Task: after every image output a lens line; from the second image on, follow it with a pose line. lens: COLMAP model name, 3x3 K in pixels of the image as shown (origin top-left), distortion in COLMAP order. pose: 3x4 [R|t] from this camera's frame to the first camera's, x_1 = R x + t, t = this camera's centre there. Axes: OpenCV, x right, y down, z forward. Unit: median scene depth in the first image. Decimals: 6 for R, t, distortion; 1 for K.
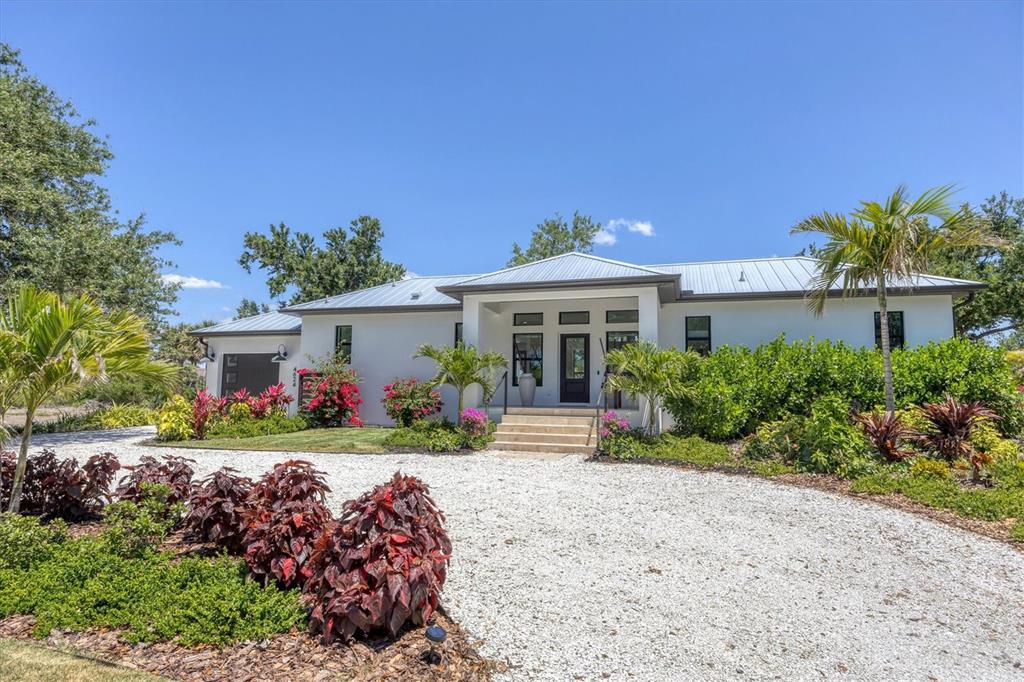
lens RADIAL K [[871.3, 0, 513.1], [0, 871.3, 365.5], [0, 0, 1]] dist [0.067175, -0.009182]
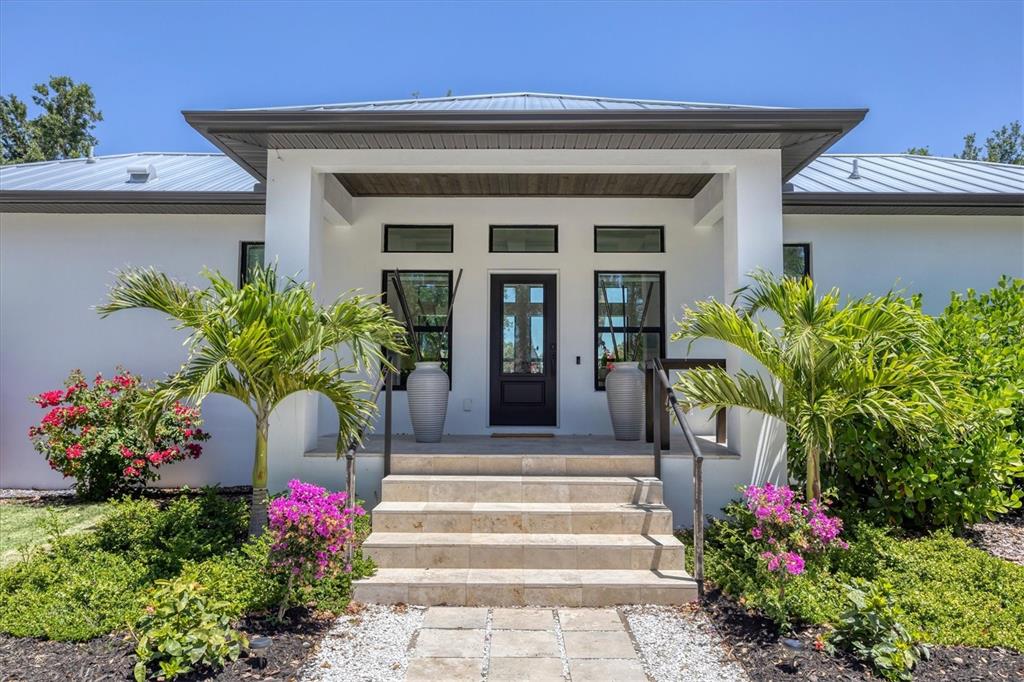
lens RADIAL K [[695.6, 0, 512.0], [0, 695.6, 341.0], [0, 0, 1]] dist [0.002022, 0.001790]
pose [[0.948094, 0.010902, 0.317802, -0.050110], [-0.006089, 0.999851, -0.016135, 0.004263], [-0.317931, 0.013362, 0.948020, 0.662965]]
